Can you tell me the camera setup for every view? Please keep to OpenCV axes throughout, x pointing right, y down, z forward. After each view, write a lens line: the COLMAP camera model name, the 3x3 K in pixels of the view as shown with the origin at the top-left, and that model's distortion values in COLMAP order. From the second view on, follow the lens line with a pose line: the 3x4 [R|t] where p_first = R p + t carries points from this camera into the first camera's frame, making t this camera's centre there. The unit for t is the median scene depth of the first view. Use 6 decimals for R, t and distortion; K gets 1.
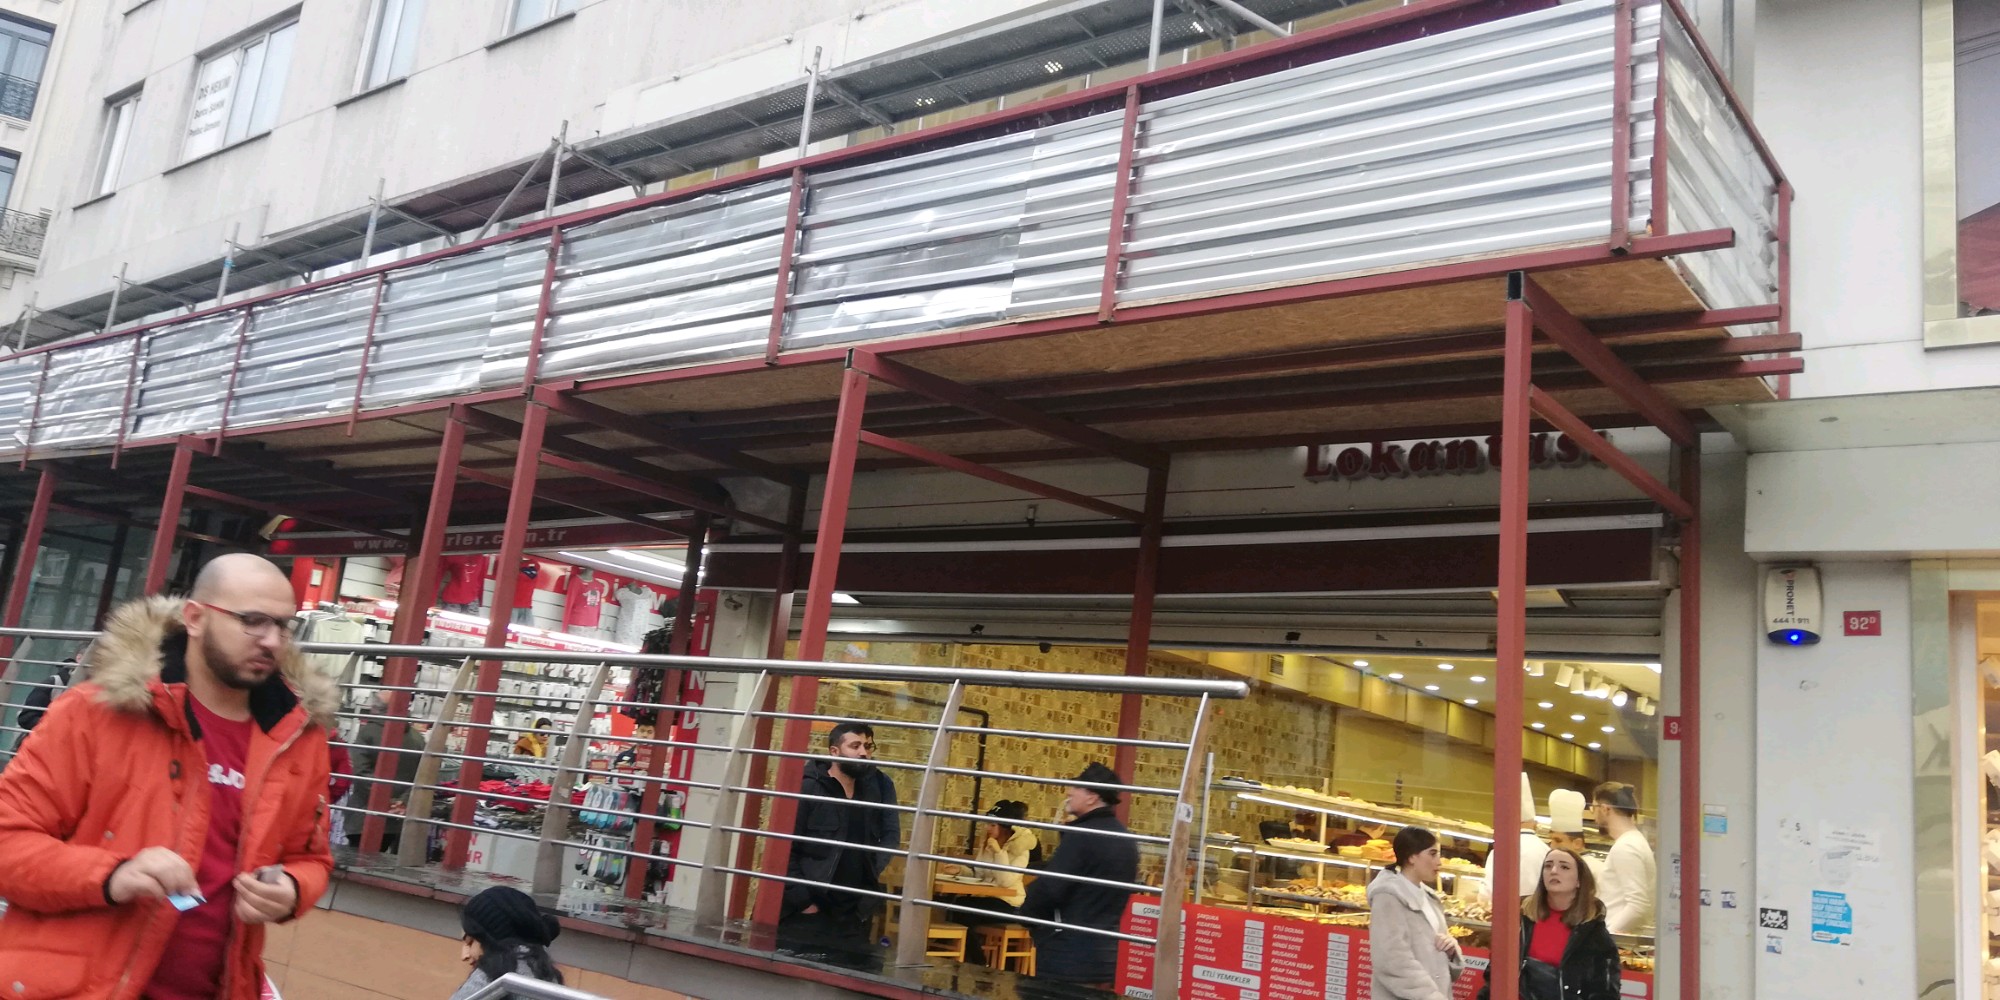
lens RADIAL K [[1522.0, 0, 1000.0], [0, 1522.0, 500.0], [0, 0, 1]] dist [0.077809, -0.003296]
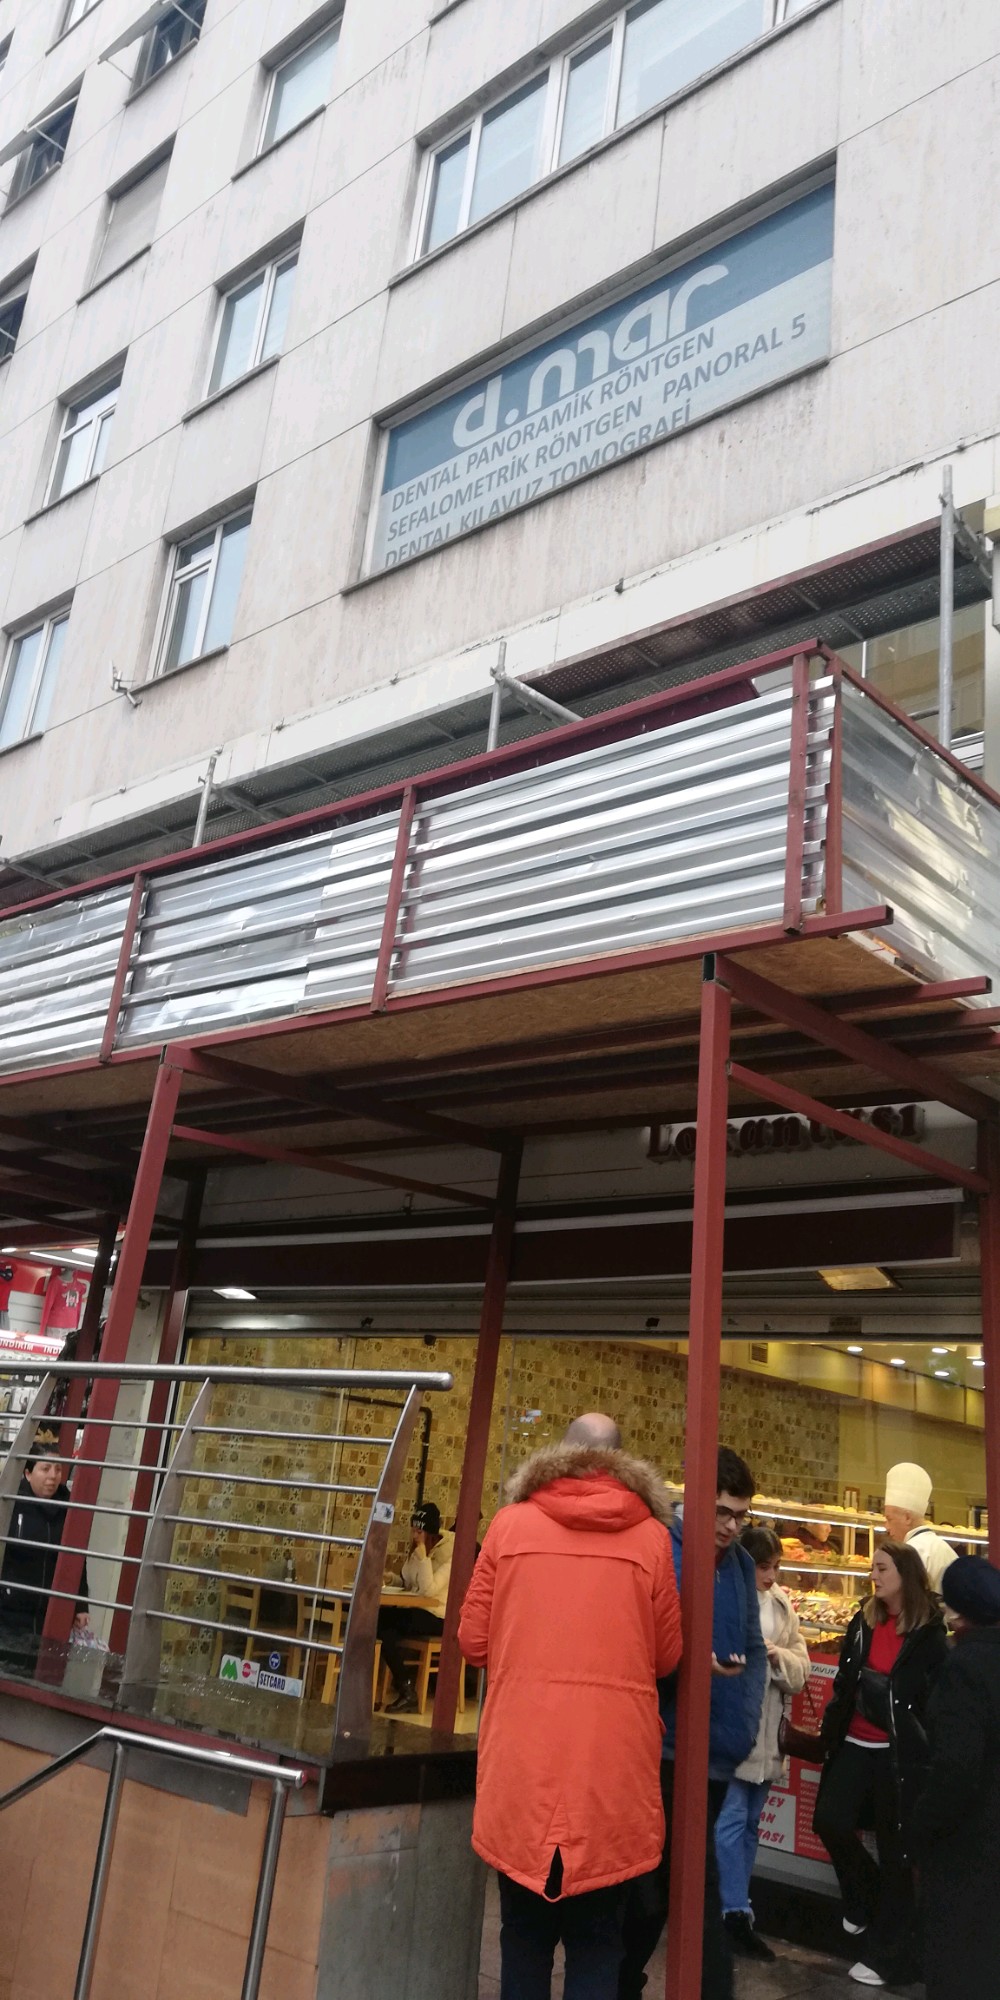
lens RADIAL K [[1522.0, 0, 495.8], [0, 1522.0, 986.0], [0, 0, 1]] dist [0.077809, -0.003296]
pose [[0.998351, -0.033596, -0.046551, 0.159538], [0.027238, 0.991000, -0.131063, 0.001406], [0.050535, 0.129578, 0.990281, -0.005485]]
